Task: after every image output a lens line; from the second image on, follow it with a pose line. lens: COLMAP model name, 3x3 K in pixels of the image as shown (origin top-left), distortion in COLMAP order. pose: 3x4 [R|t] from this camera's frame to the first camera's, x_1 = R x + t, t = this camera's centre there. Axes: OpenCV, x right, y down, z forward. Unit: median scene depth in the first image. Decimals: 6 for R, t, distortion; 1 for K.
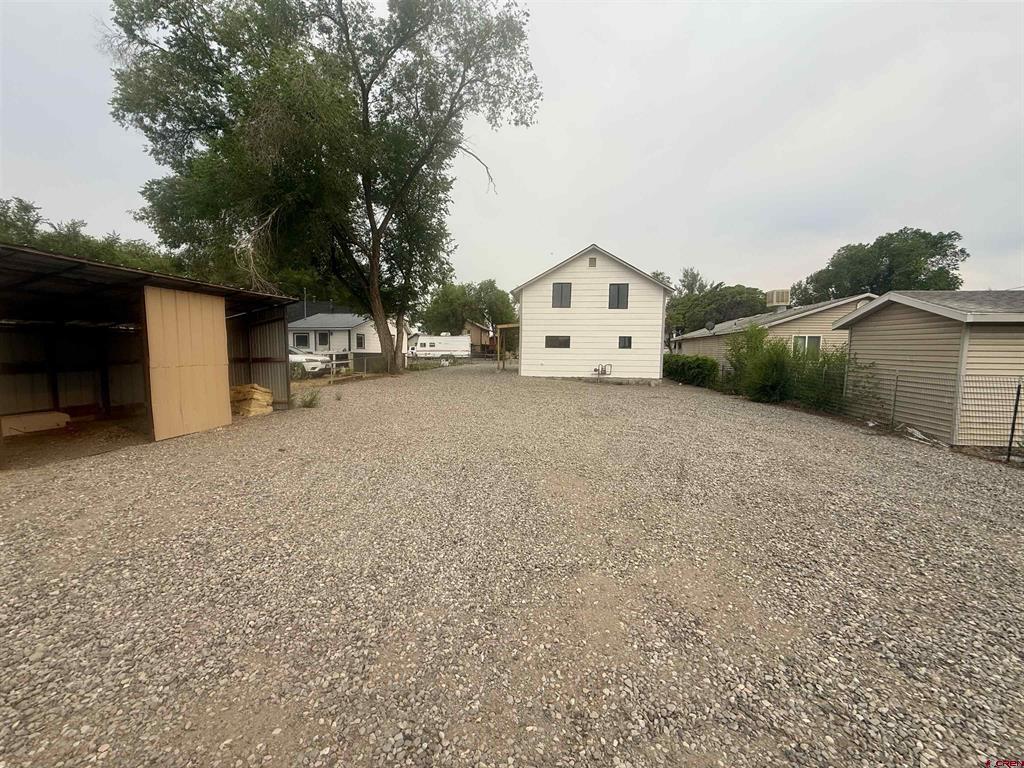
lens RADIAL K [[408.0, 0, 509.6], [0, 408.0, 383.4], [0, 0, 1]] dist [-0.002177, -0.000256]
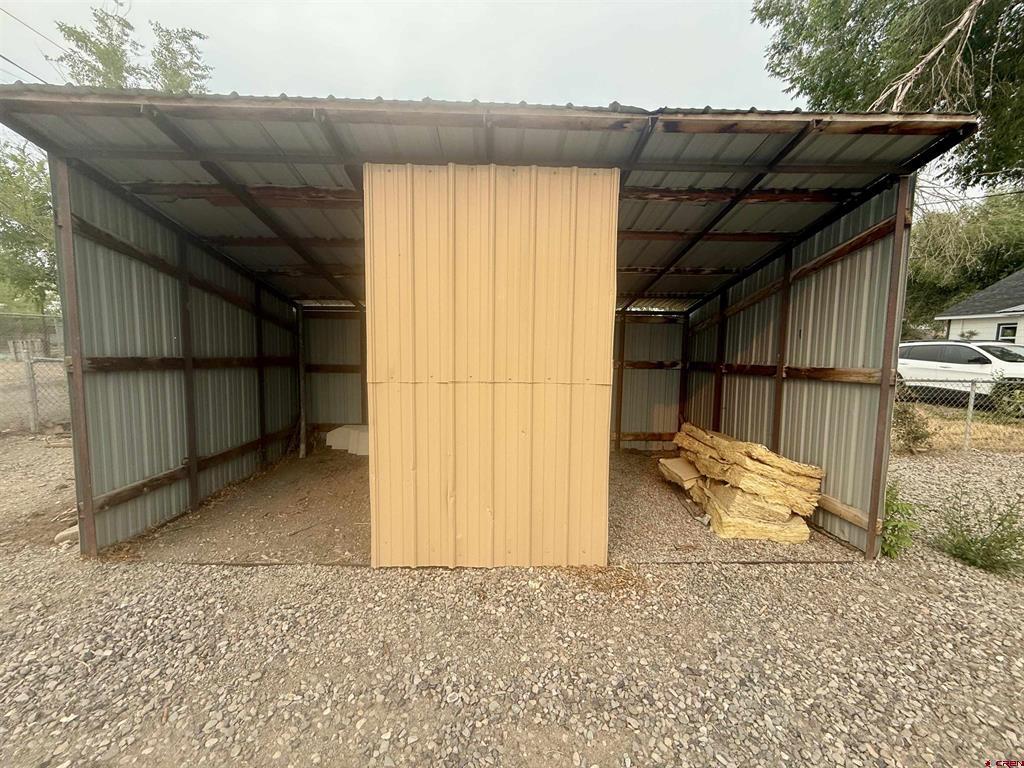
lens RADIAL K [[408.0, 0, 509.6], [0, 408.0, 383.4], [0, 0, 1]] dist [-0.002177, -0.000256]
pose [[0.149524, 0.079967, -0.985519, -0.323690], [-0.093849, 0.993372, 0.066365, -0.050171], [0.984294, 0.082566, 0.156038, 0.727914]]
